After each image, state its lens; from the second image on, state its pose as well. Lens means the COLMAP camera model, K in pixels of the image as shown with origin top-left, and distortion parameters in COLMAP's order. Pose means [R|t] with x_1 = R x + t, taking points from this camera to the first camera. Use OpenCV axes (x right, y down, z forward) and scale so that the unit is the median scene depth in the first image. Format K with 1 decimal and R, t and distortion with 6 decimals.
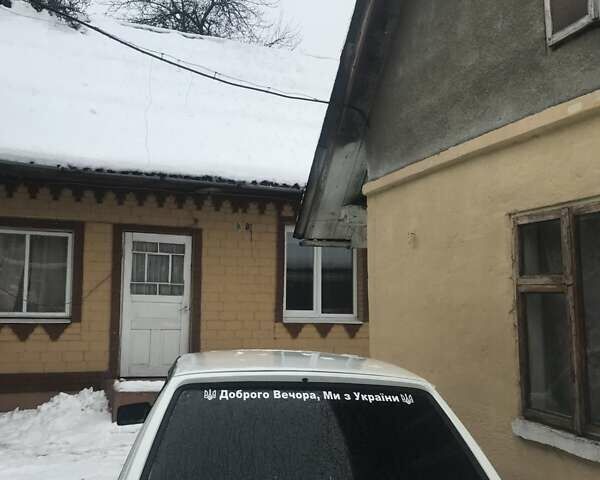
lens RADIAL K [[693.0, 0, 300.0], [0, 693.0, 240.0], [0, 0, 1]] dist [0.149789, -0.305791]
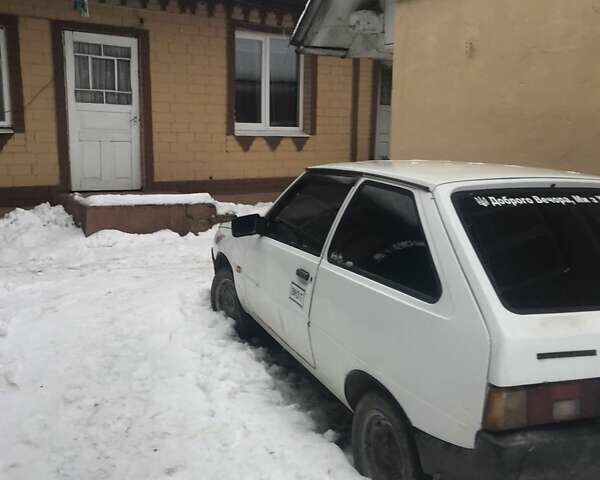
lens RADIAL K [[693.0, 0, 300.0], [0, 693.0, 240.0], [0, 0, 1]] dist [0.149789, -0.305791]
pose [[0.970642, -0.035250, 0.237931, -0.181329], [-0.028371, 0.965519, 0.258784, 0.005269], [-0.238849, -0.257937, 0.936173, 0.025283]]
